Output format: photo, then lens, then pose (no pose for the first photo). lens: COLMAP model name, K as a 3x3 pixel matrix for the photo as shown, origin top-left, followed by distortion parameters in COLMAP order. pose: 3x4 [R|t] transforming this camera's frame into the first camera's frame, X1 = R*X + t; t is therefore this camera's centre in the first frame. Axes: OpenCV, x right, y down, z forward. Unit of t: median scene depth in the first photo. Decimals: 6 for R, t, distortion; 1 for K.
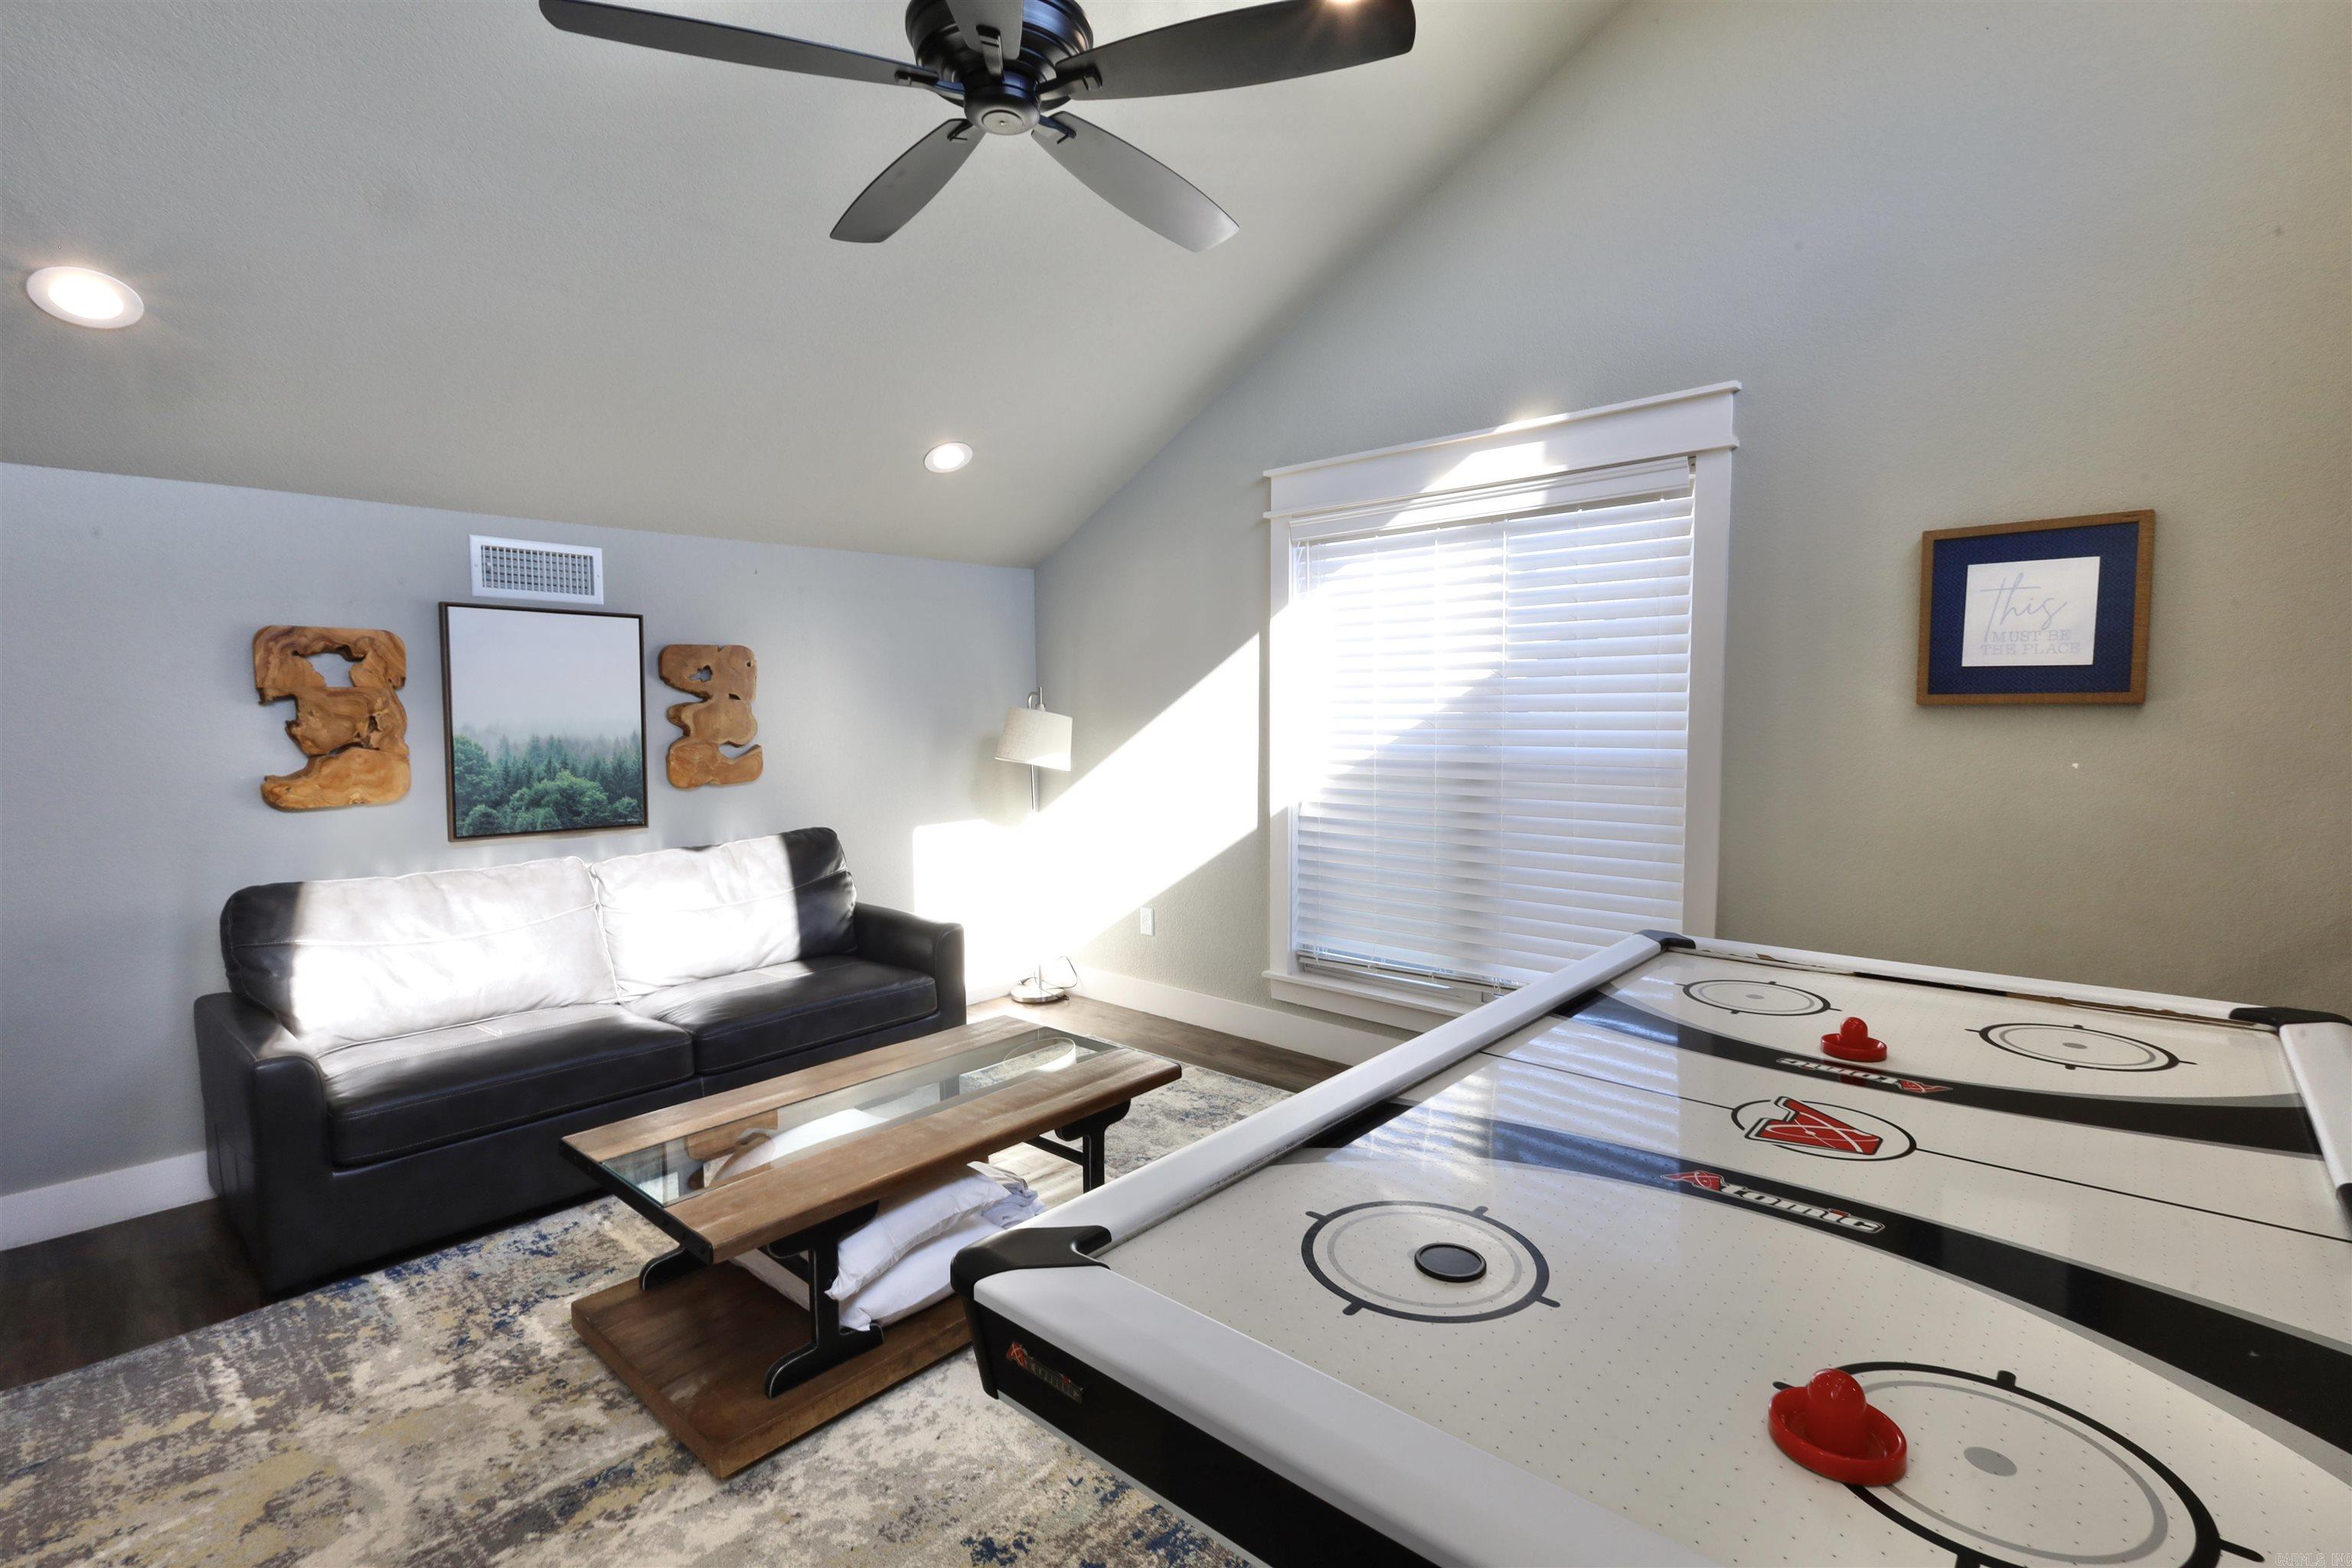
lens RADIAL K [[1083.7, 0, 1173.7], [0, 1083.7, 782.3], [0, 0, 1]] dist [-0.000898, 0.000863]
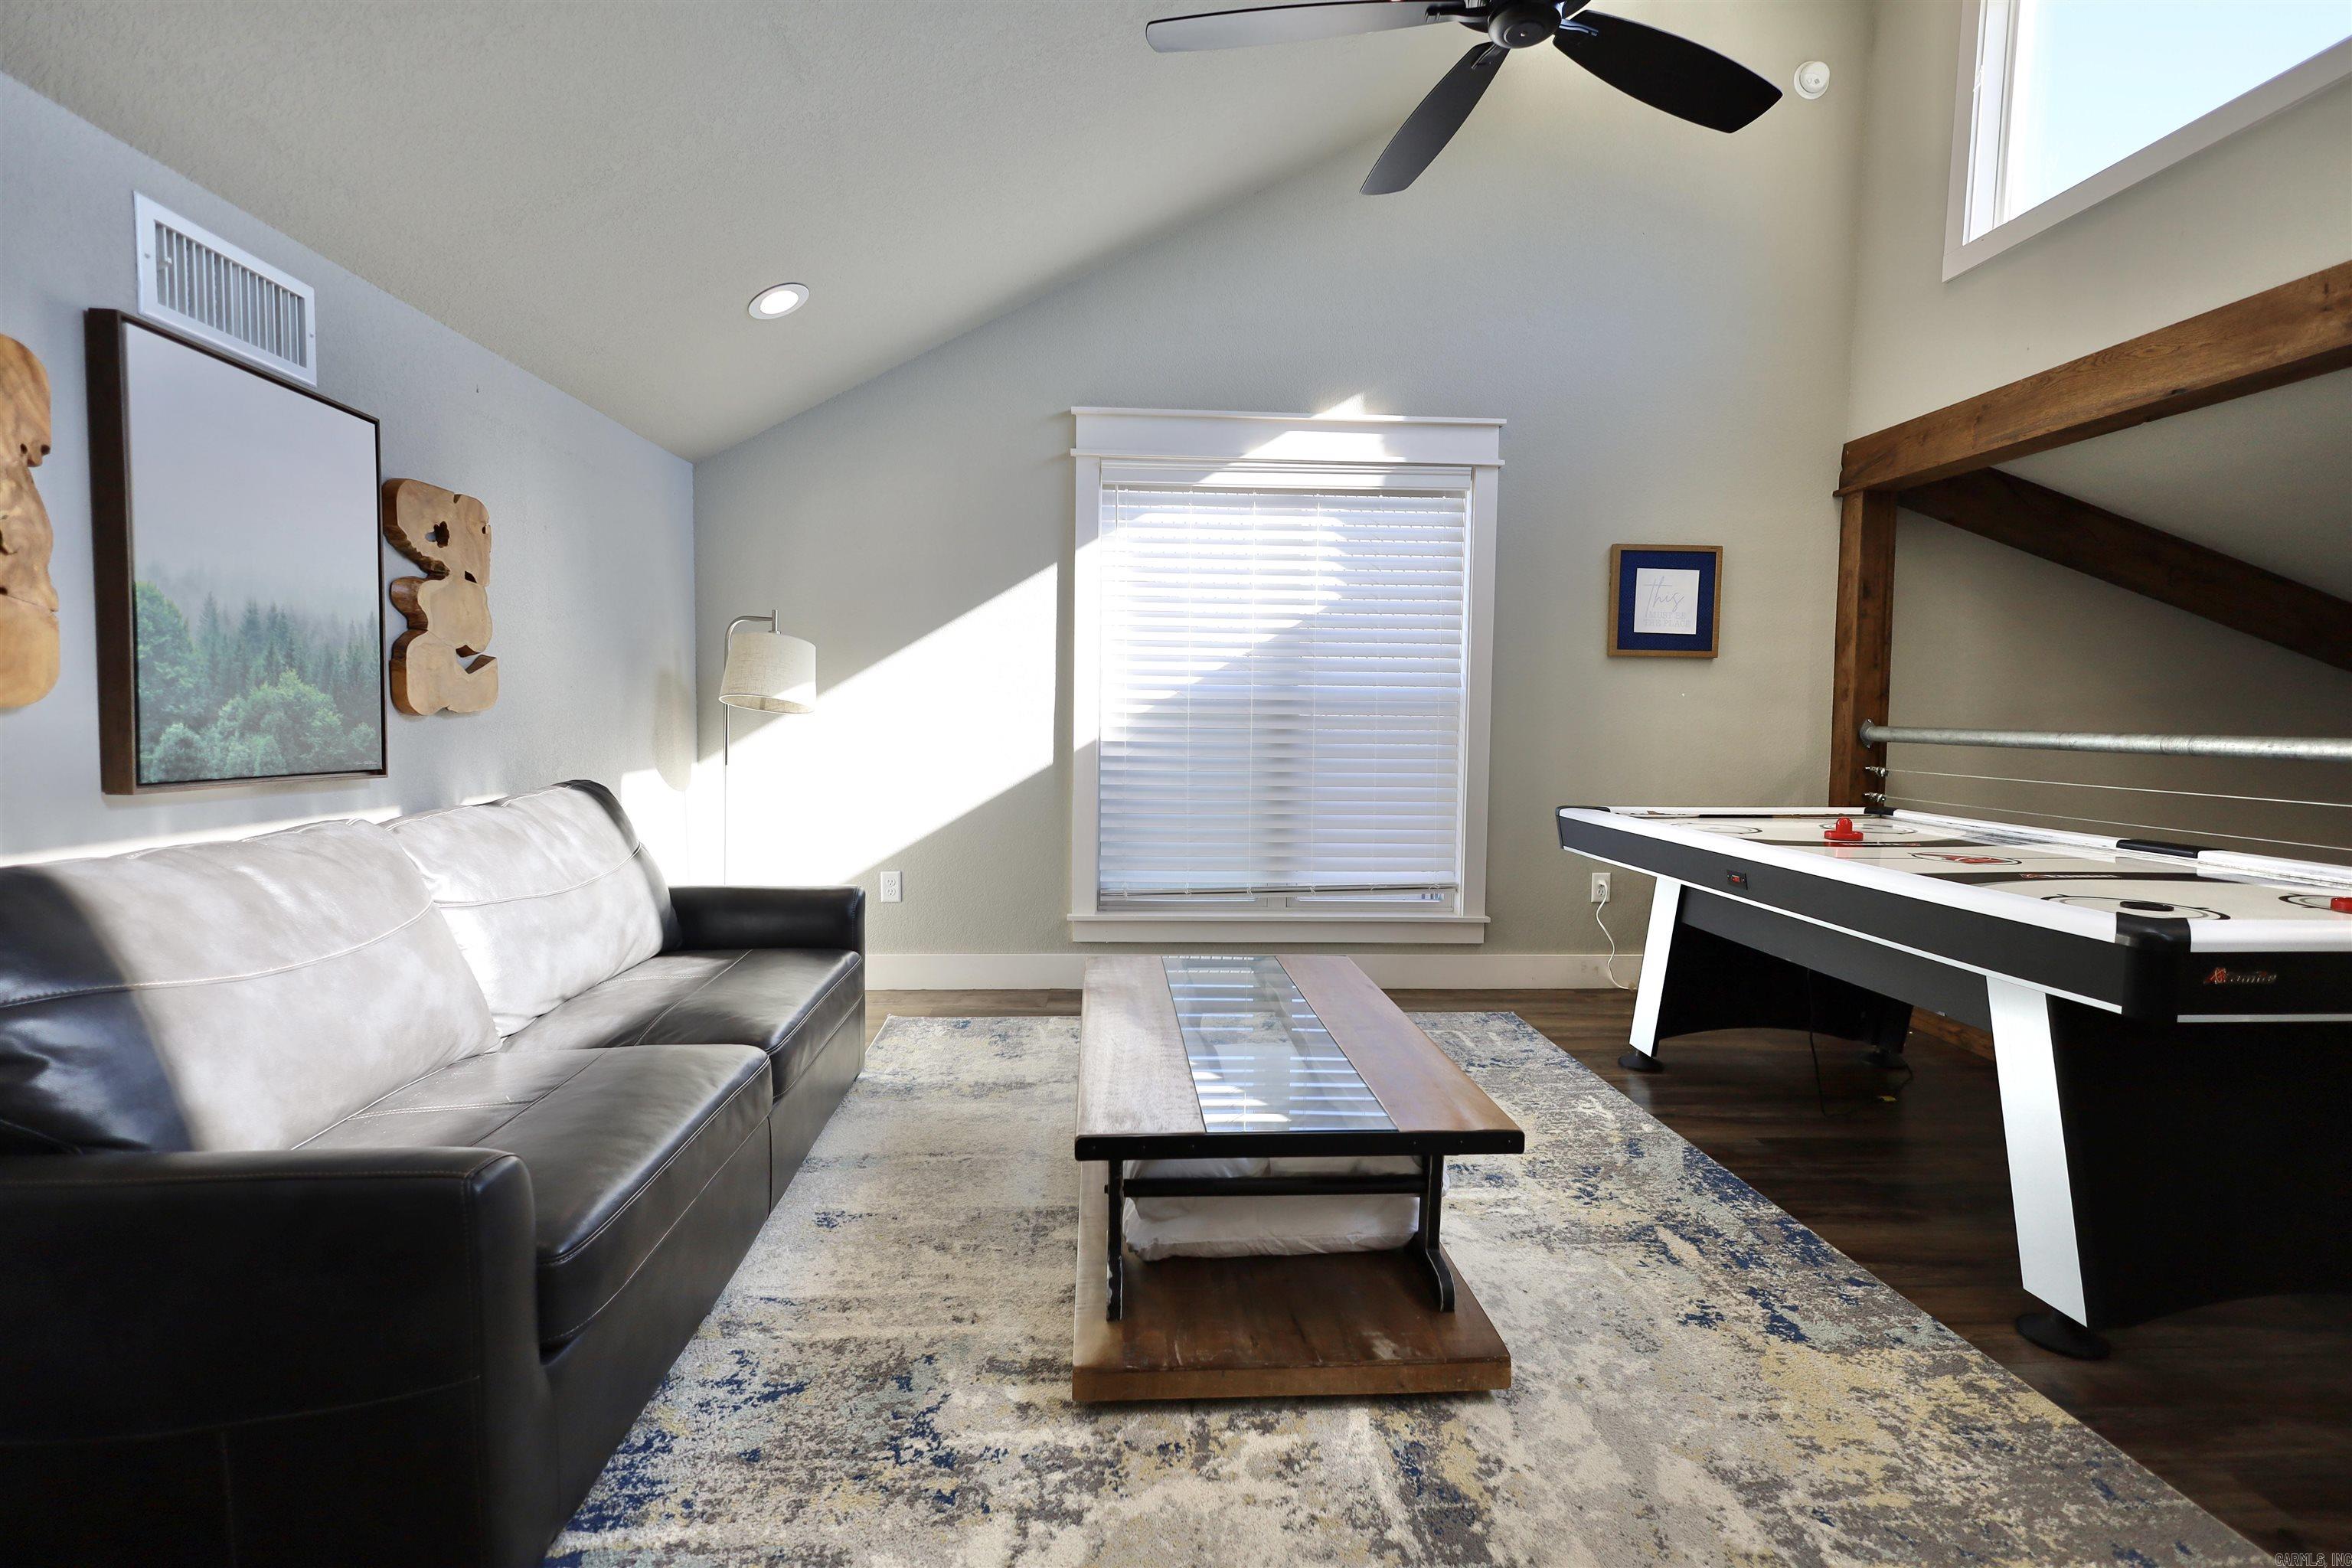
lens RADIAL K [[1083.7, 0, 1172.0], [0, 1083.7, 780.3], [0, 0, 1]] dist [-0.000898, 0.000863]
pose [[0.695946, -0.026657, 0.717599, -0.671397], [0.030845, 0.999498, 0.007214, 0.058181], [-0.717431, 0.017114, 0.696419, 0.294693]]
